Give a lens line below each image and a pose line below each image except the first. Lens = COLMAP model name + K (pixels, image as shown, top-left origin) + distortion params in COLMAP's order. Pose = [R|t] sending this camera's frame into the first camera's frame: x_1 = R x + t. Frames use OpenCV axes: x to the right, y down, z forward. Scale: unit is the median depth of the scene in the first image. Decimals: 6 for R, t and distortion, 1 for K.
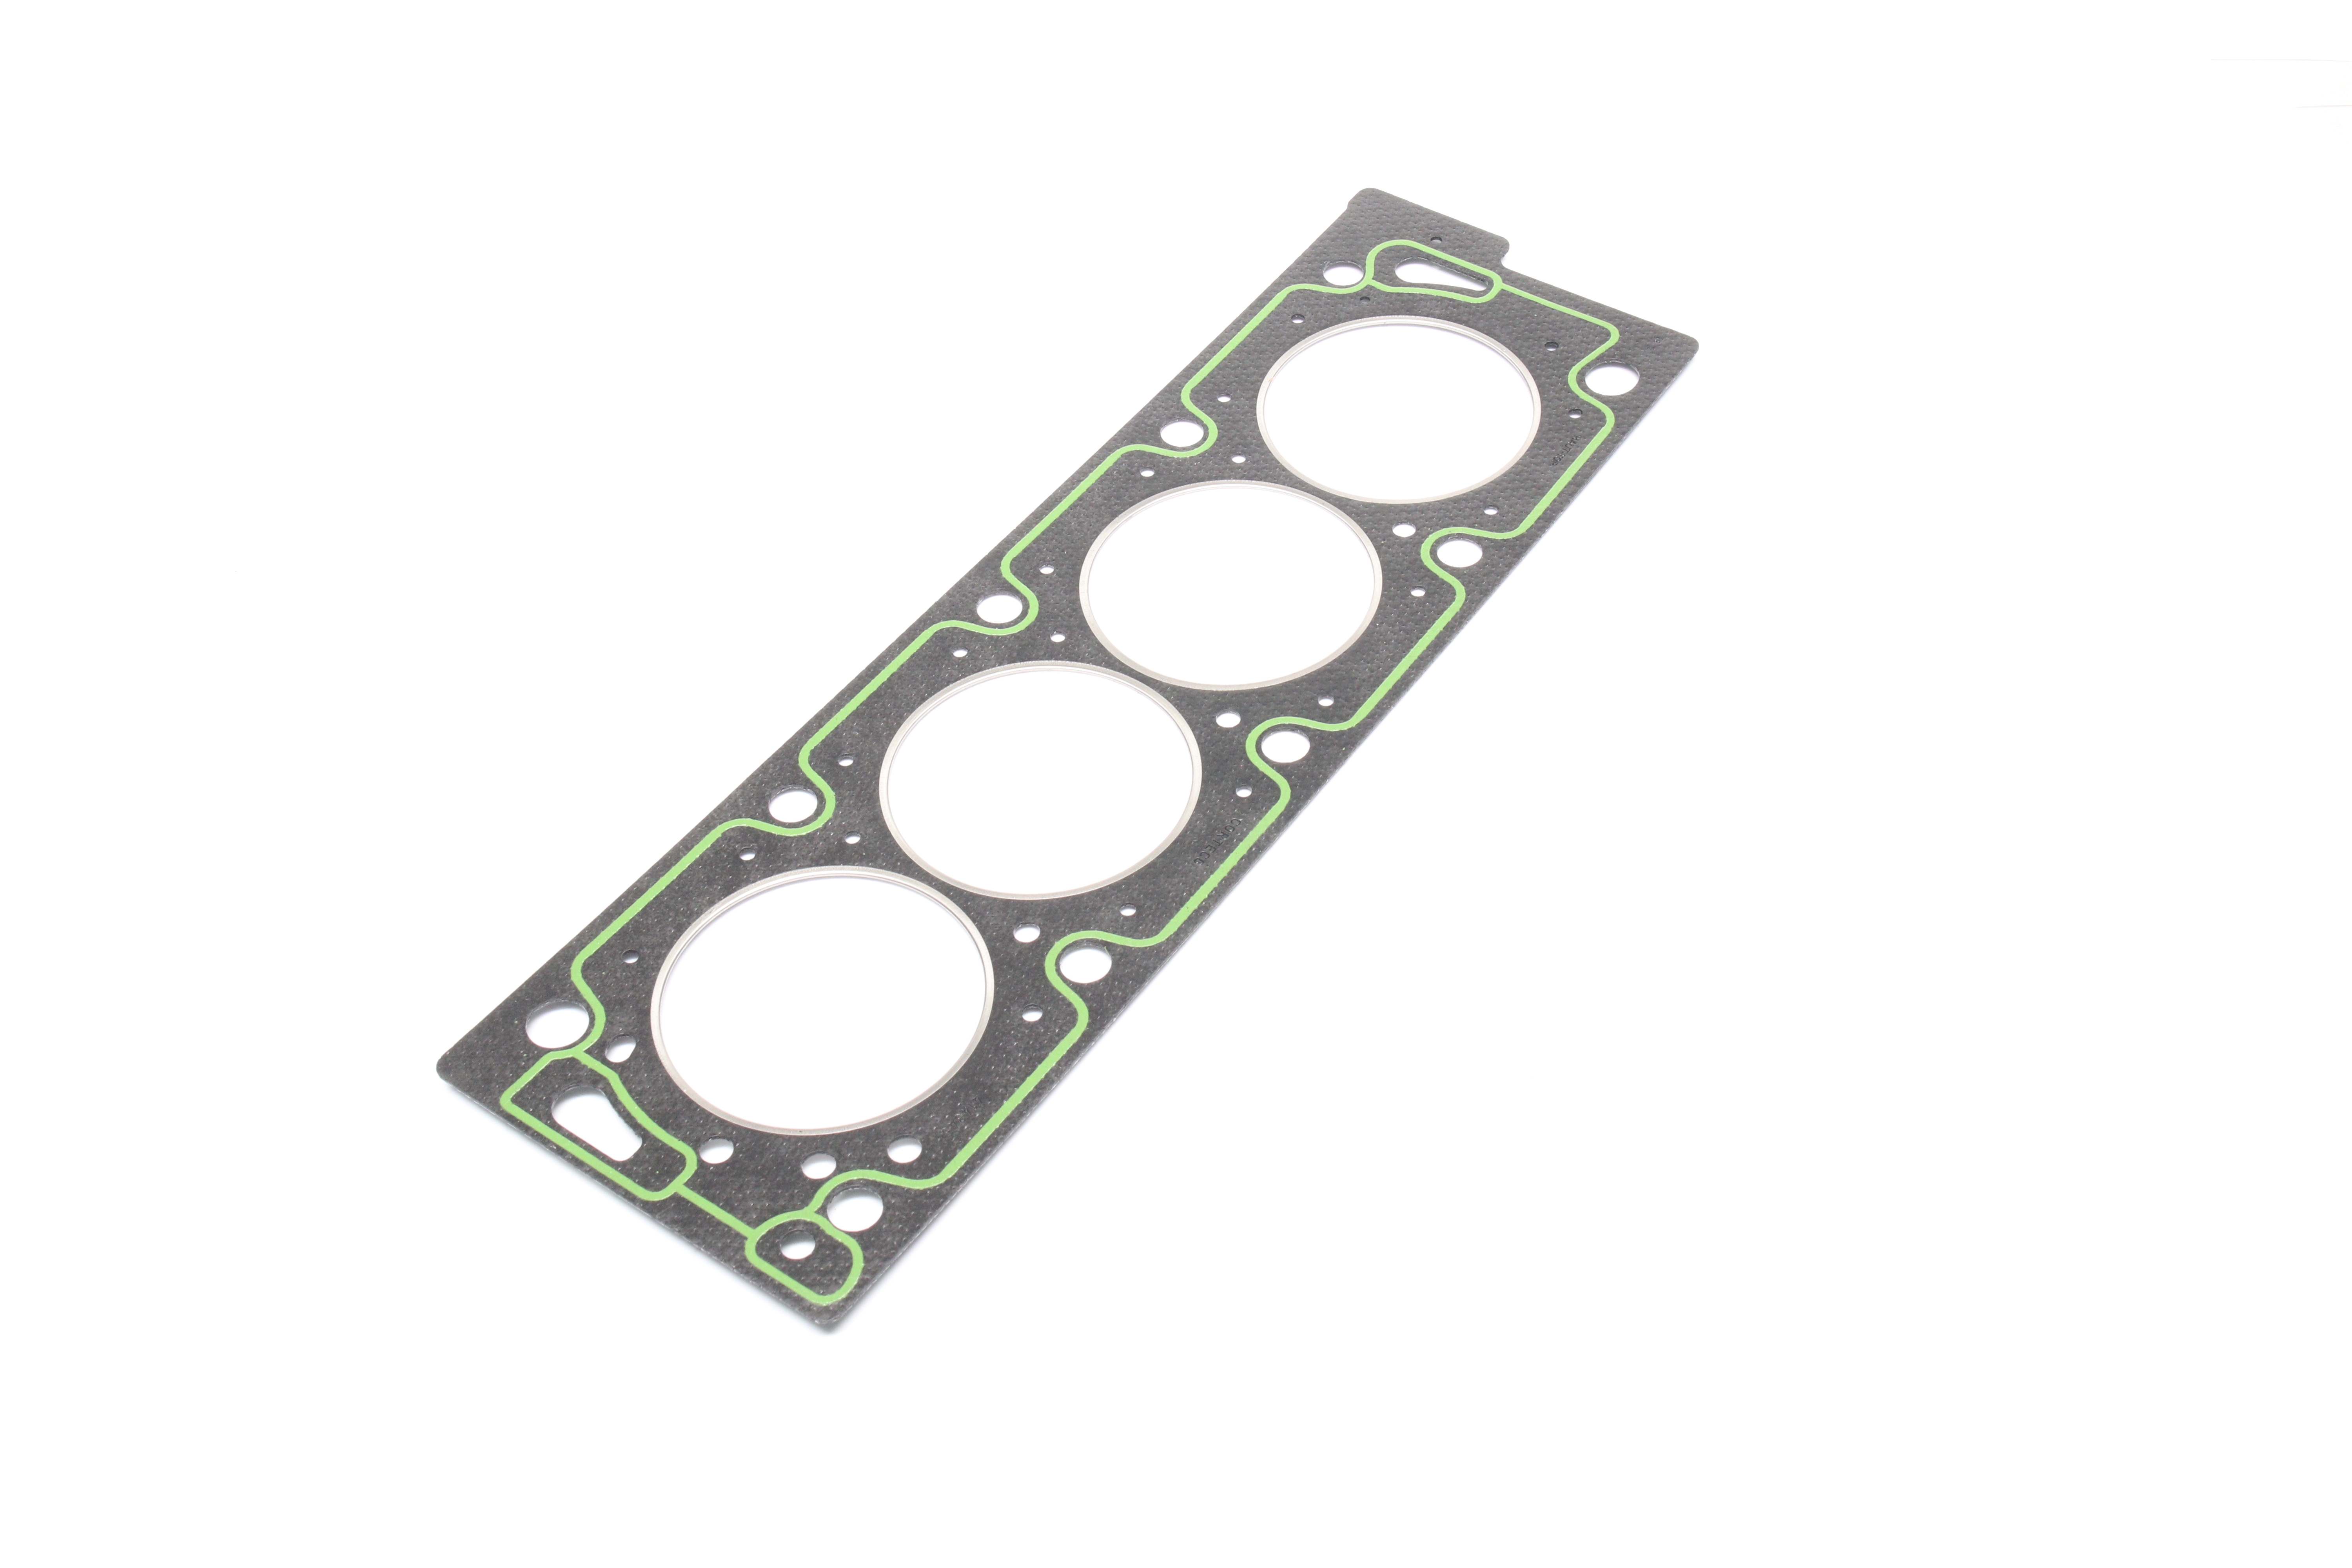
lens RADIAL K [[2642.6, 0, 1127.6], [0, 2642.6, 771.6], [0, 0, 1]] dist [-0.105360, 0.000000]
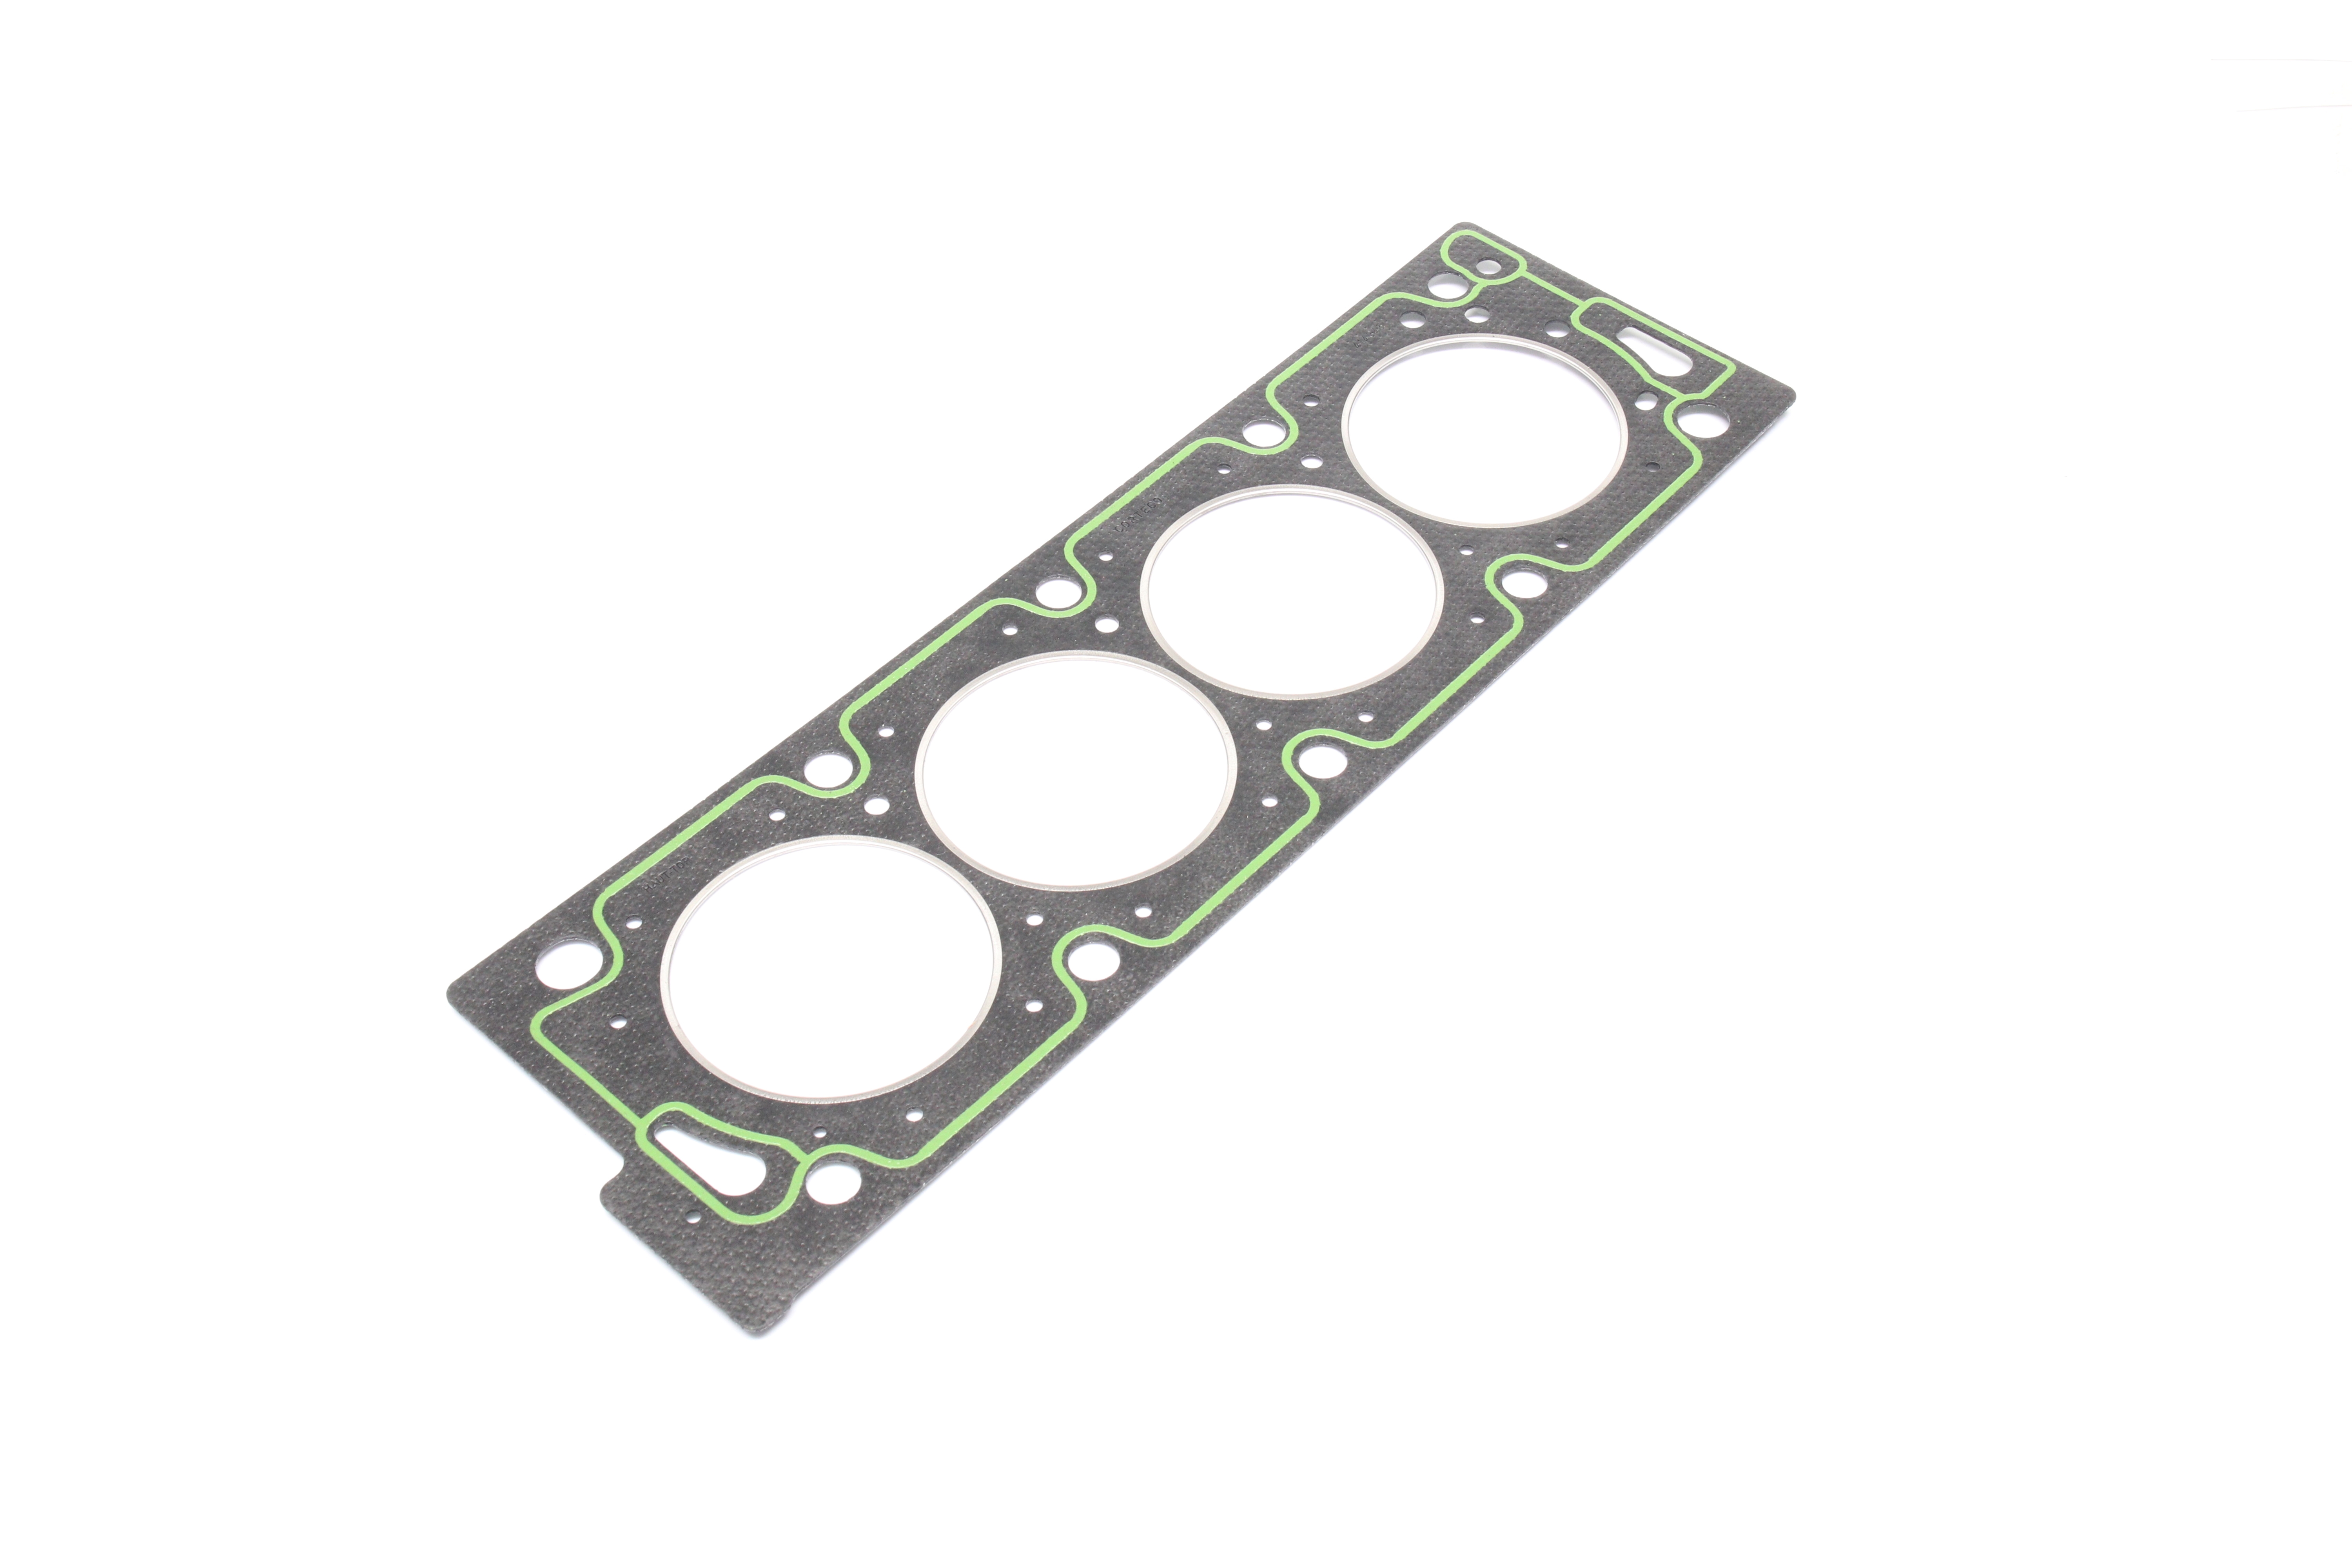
lens RADIAL K [[2642.6, 0, 1157.3], [0, 2642.6, 776.4], [0, 0, 1]] dist [-0.105360, 0.000000]
pose [[-0.992220, -0.035787, 0.119242, -0.109023], [0.122467, -0.108346, 0.986541, -1.065058], [-0.022386, 0.993469, 0.111886, 0.959828]]
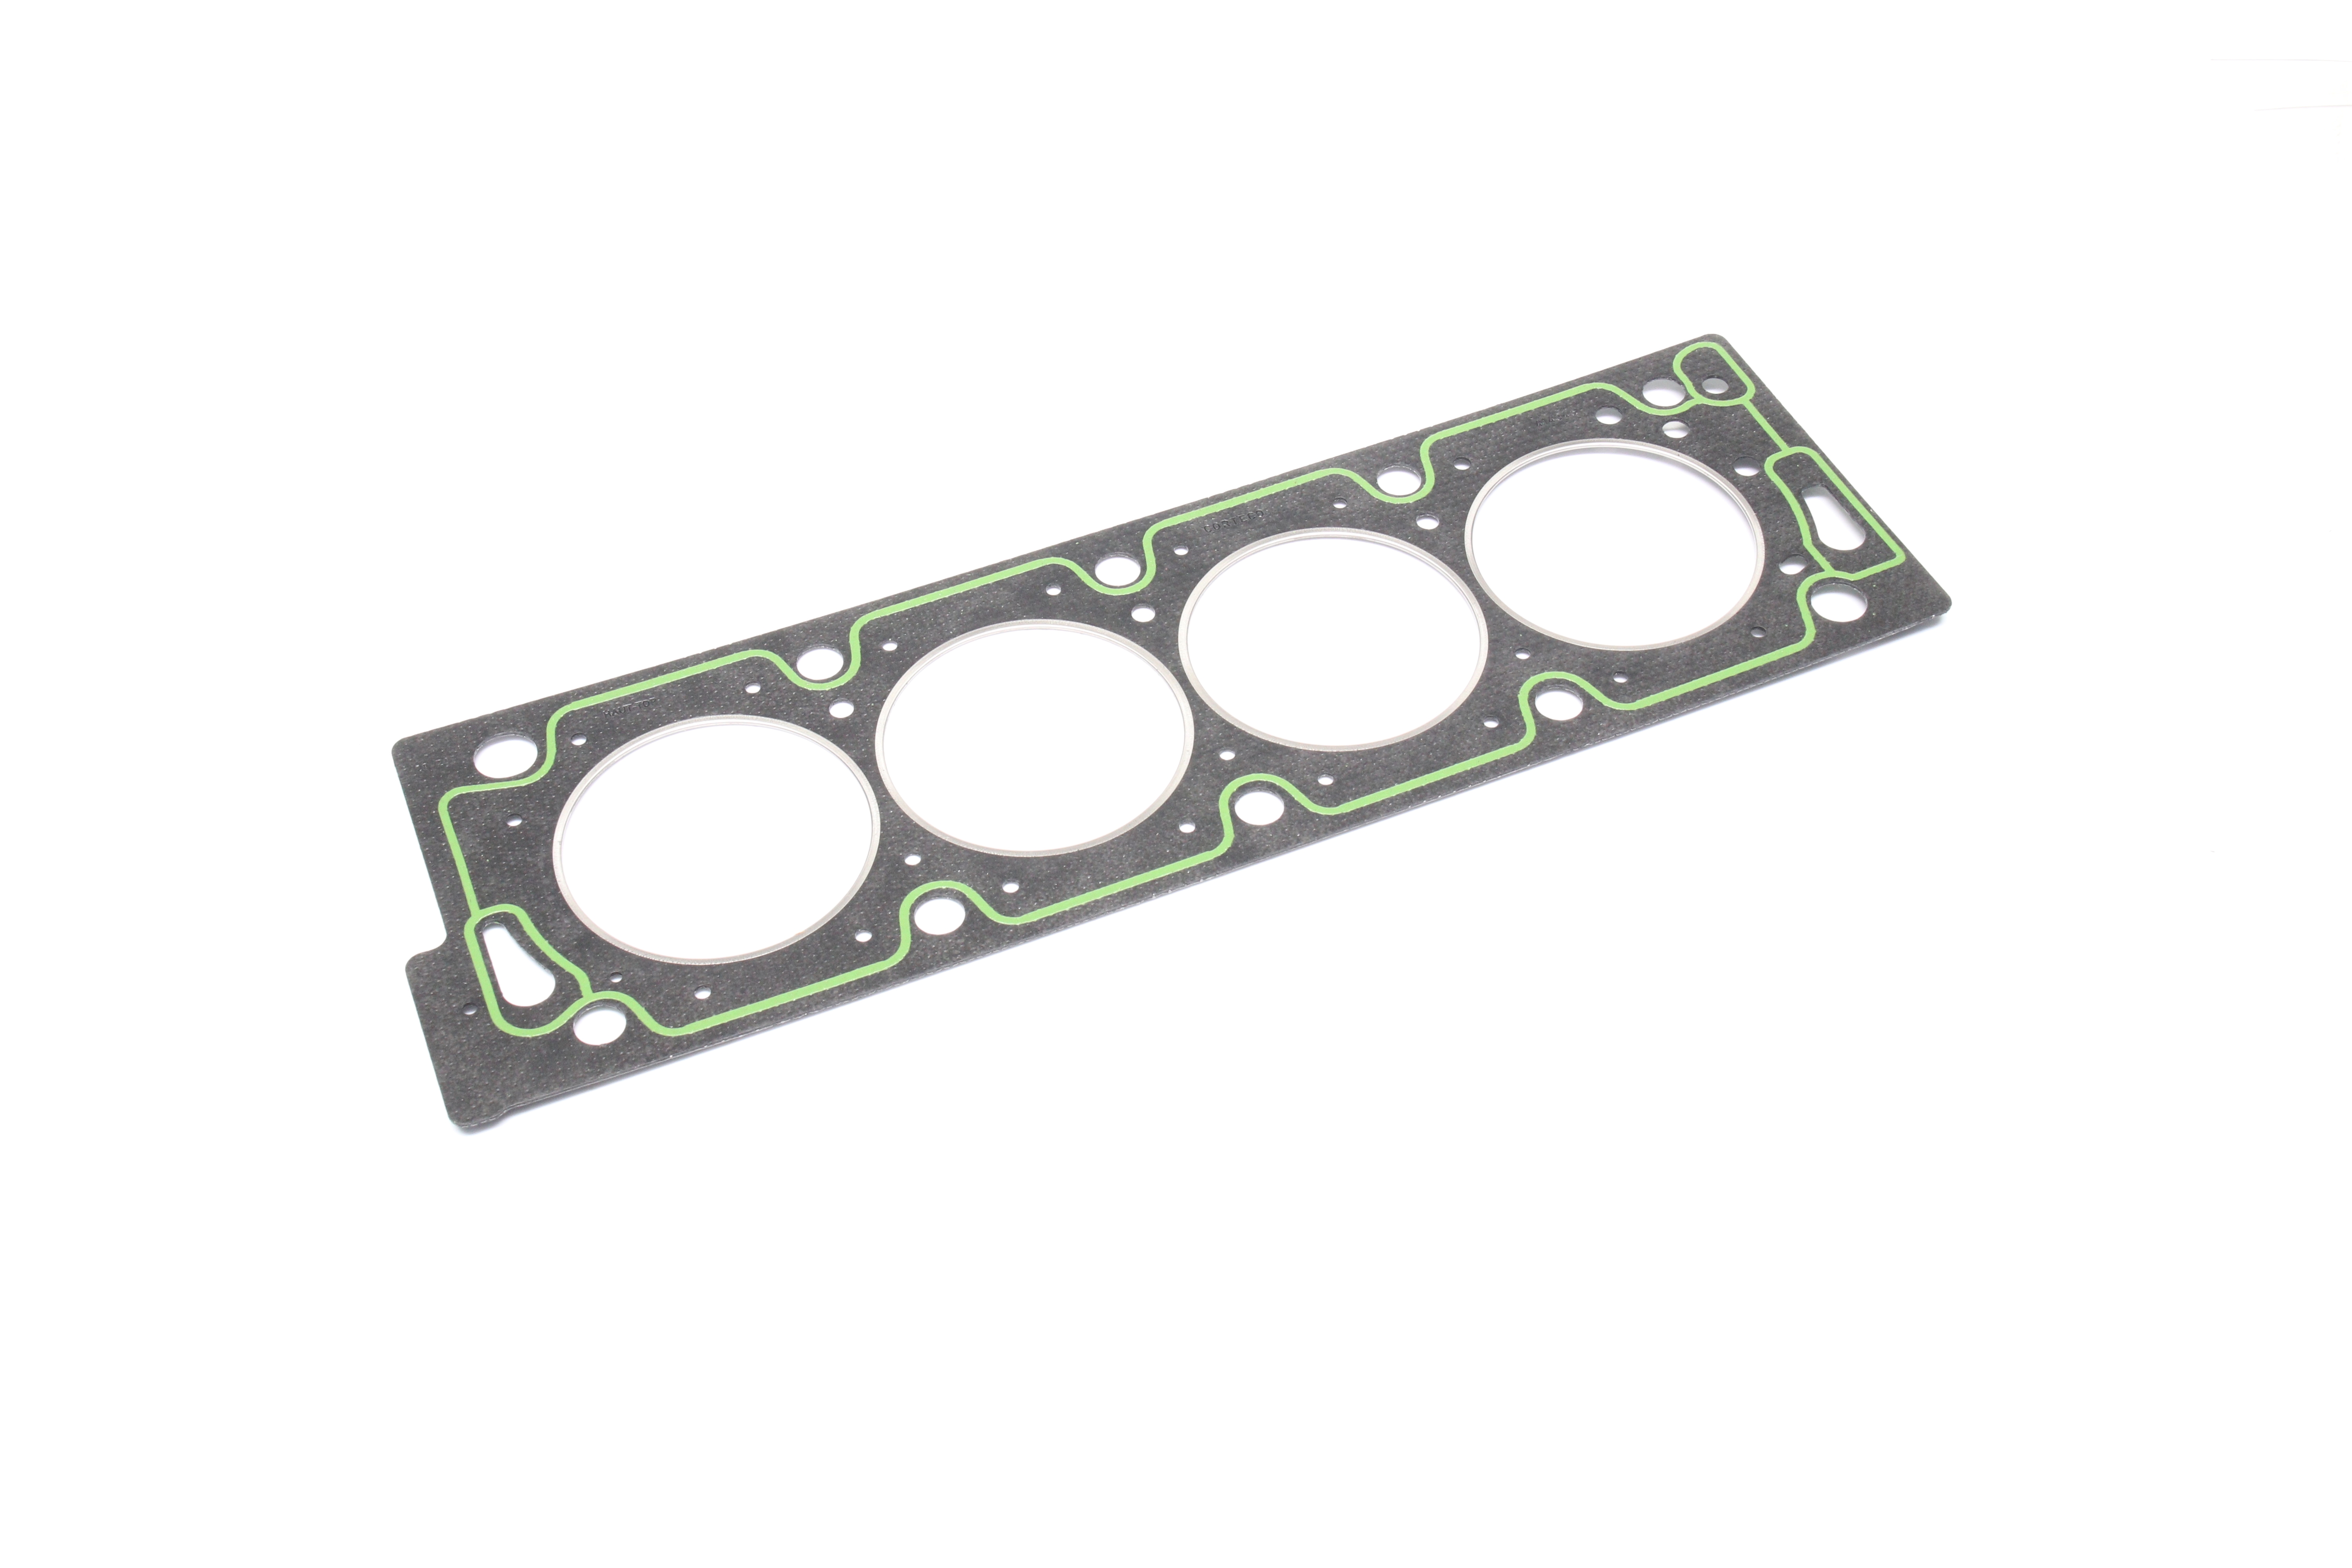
lens RADIAL K [[2642.6, 0, 1166.1], [0, 2642.6, 783.7], [0, 0, 1]] dist [-0.105360, 0.000000]
pose [[-0.856739, -0.344366, 0.383939, -0.398899], [0.420558, -0.035546, 0.906569, -0.978359], [-0.298544, 0.938162, 0.175280, 0.893658]]
